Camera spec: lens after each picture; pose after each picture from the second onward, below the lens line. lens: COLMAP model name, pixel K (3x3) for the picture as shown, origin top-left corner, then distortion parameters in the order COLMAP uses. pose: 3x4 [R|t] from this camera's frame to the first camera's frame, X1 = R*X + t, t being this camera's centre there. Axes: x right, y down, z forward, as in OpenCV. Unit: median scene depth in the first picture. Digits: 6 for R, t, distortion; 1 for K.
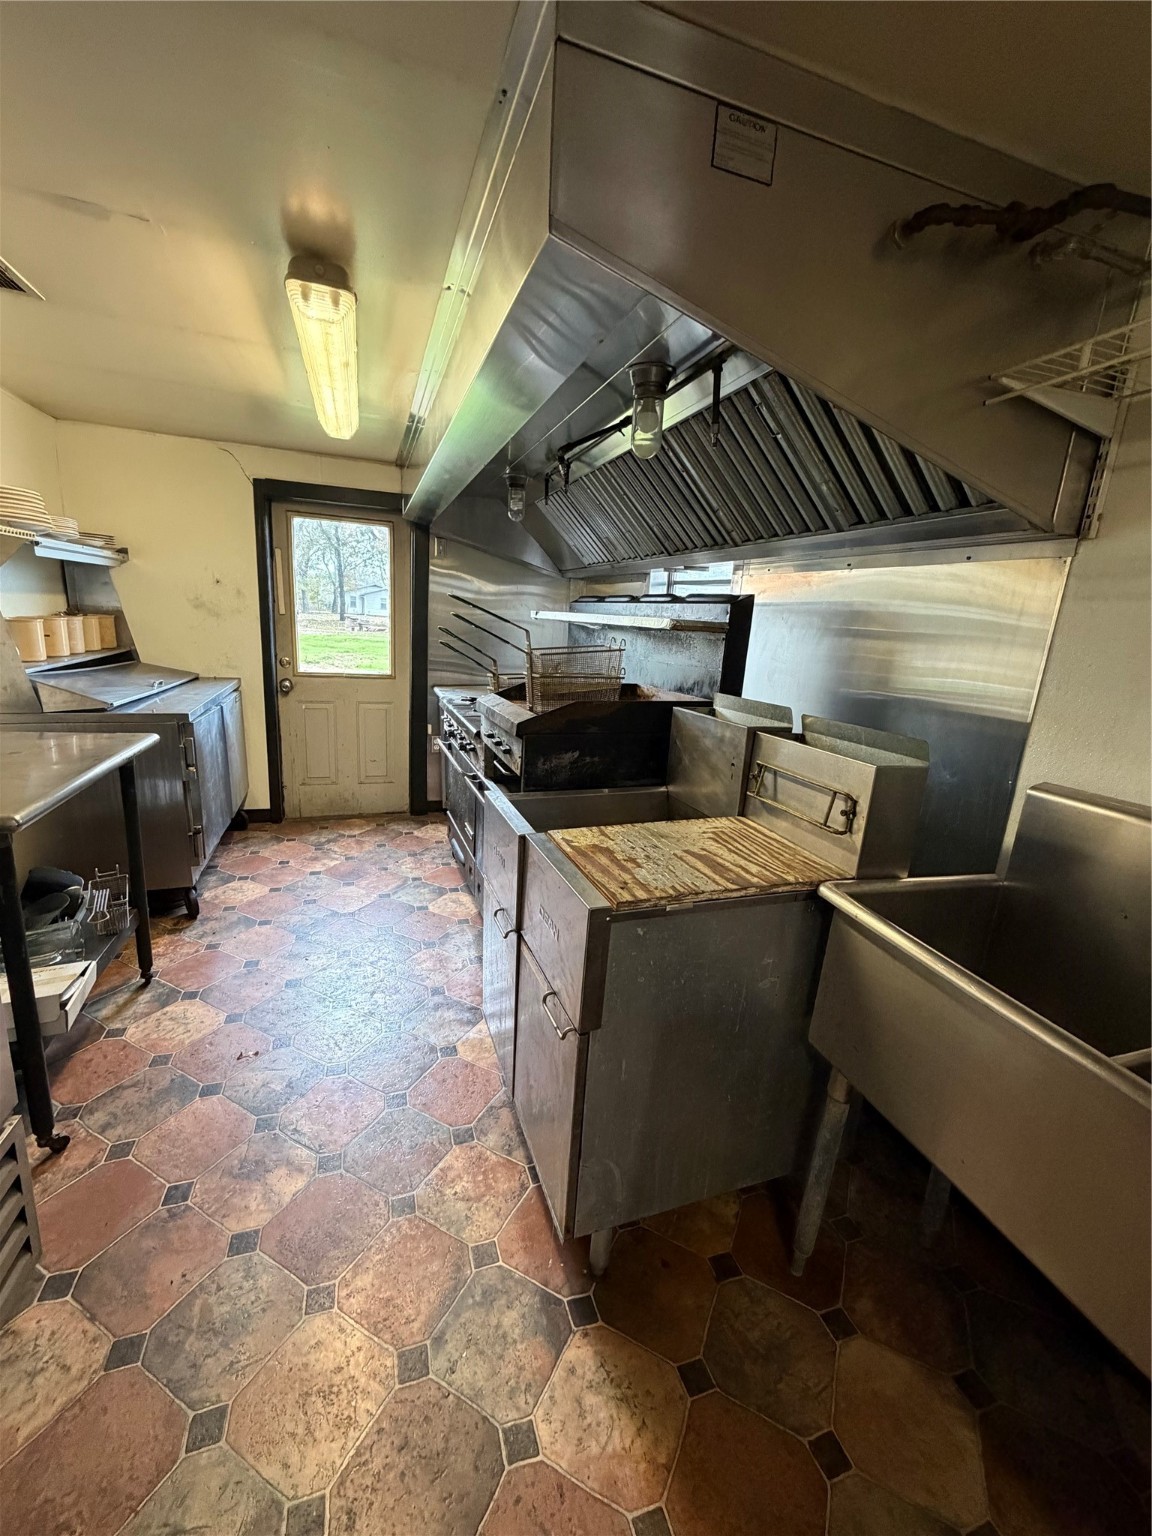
lens RADIAL K [[610.0, 0, 577.3], [0, 610.0, 764.2], [0, 0, 1]] dist [-0.001212, -0.000096]
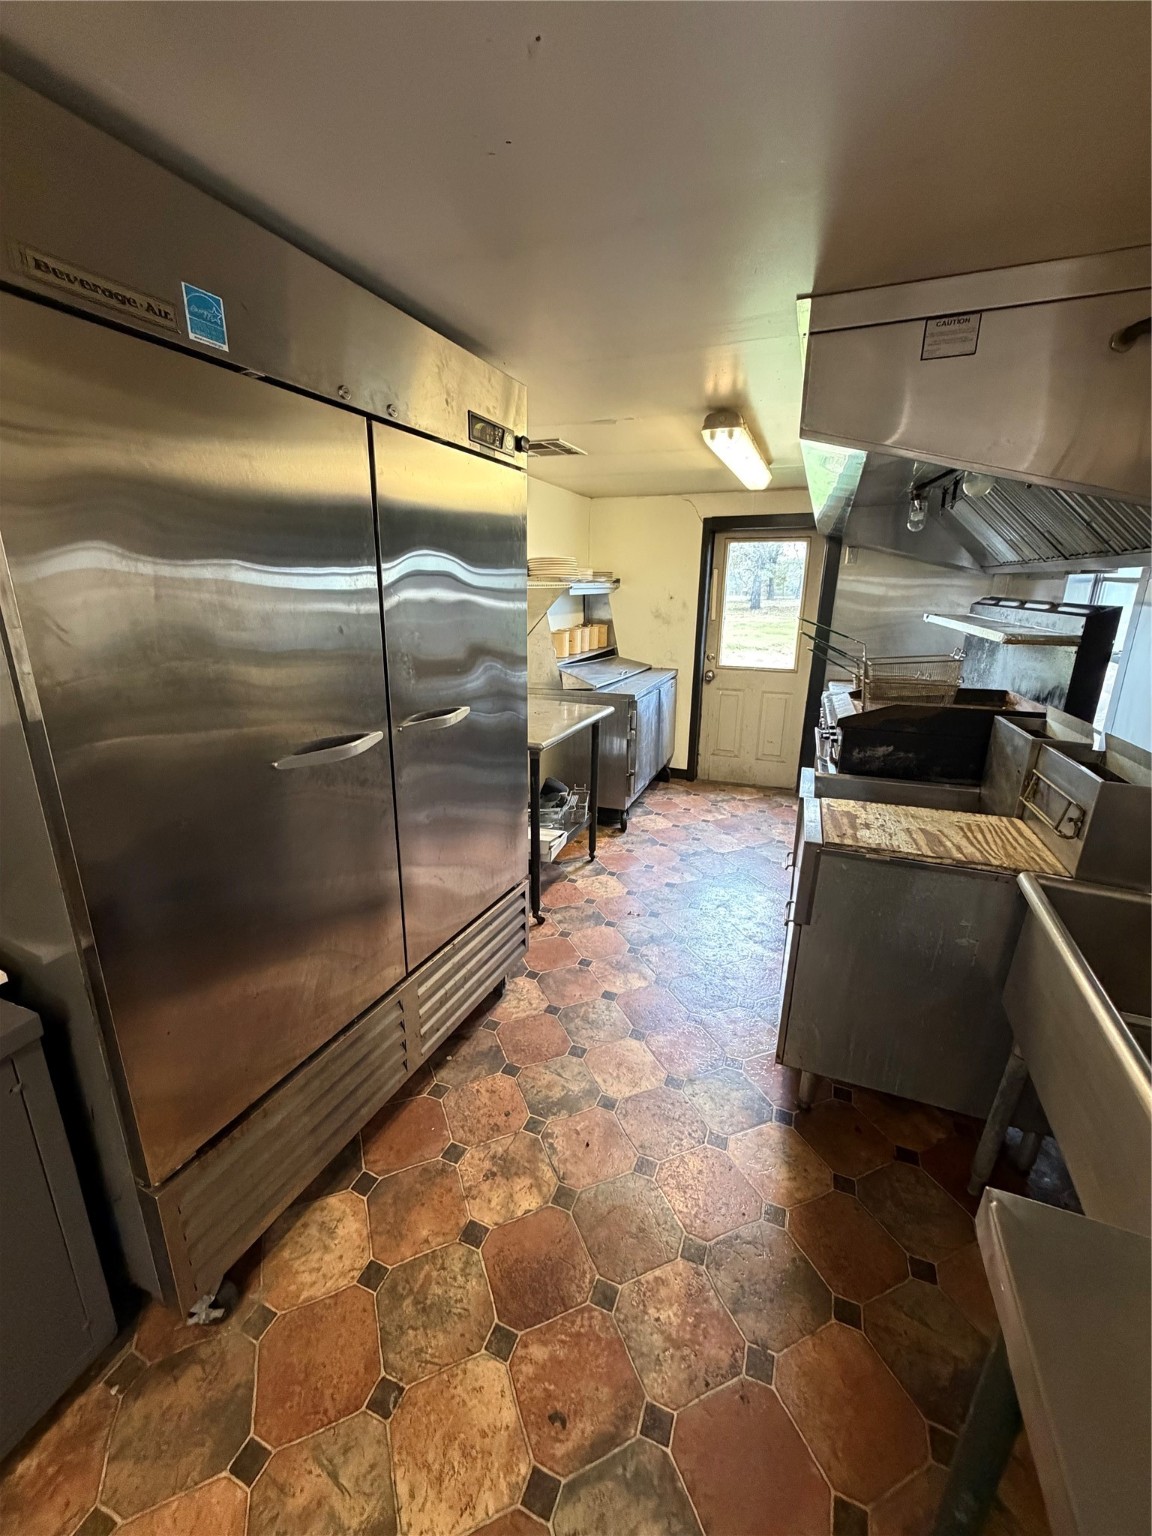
lens RADIAL K [[610.0, 0, 577.3], [0, 610.0, 764.2], [0, 0, 1]] dist [-0.001212, -0.000096]
pose [[0.759842, 0.129270, -0.637126, 0.254338], [-0.113271, 0.991366, 0.066055, 0.003599], [0.640164, 0.021976, 0.767924, -0.263062]]
